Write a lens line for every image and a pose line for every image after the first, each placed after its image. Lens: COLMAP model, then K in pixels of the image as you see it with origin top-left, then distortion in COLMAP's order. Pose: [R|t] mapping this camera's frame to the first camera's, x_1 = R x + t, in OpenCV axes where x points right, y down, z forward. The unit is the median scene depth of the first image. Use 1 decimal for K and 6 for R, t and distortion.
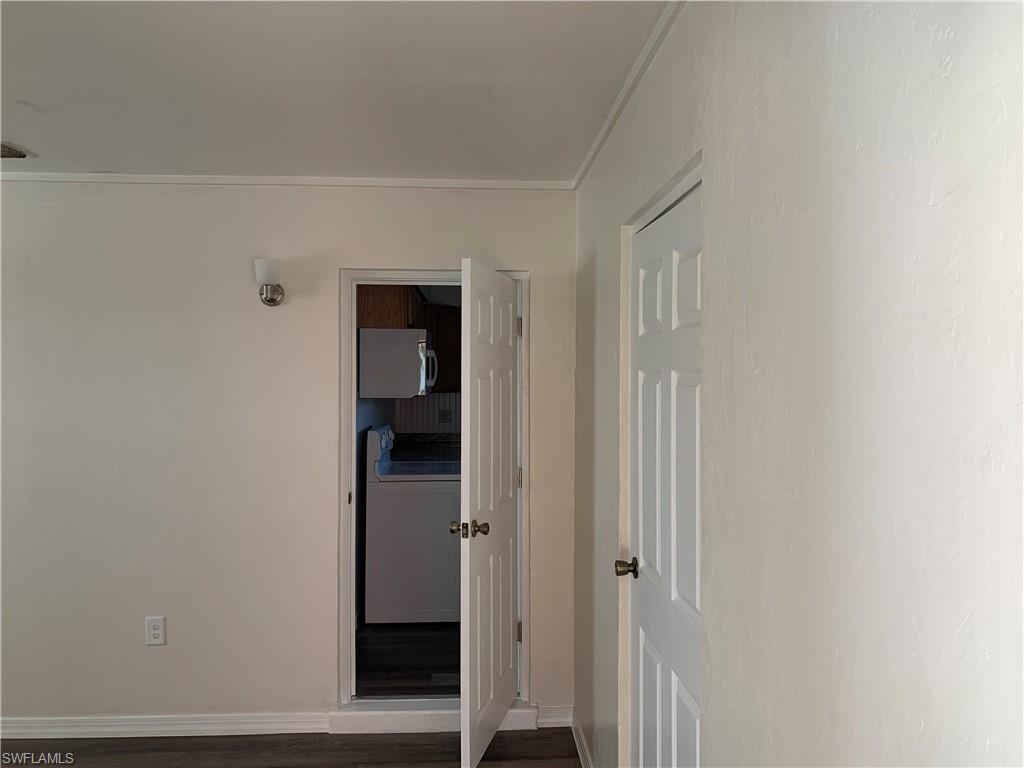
lens RADIAL K [[783.6, 0, 510.8], [0, 783.6, 377.4], [0, 0, 1]] dist [0.038193, -0.045219]
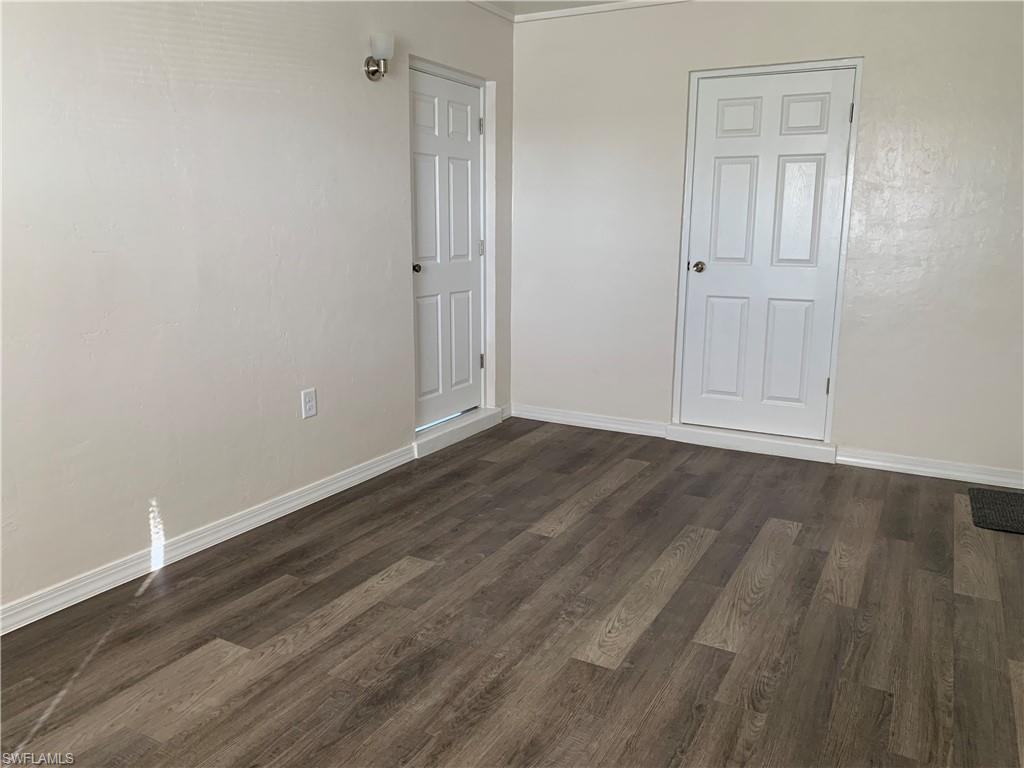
lens RADIAL K [[783.6, 0, 511.1], [0, 783.6, 389.0], [0, 0, 1]] dist [0.038193, -0.045219]
pose [[0.515434, -0.172607, 0.839365, -1.178260], [-0.000800, 0.979407, 0.201896, 0.101543], [-0.856929, -0.104735, 0.504682, 0.277458]]
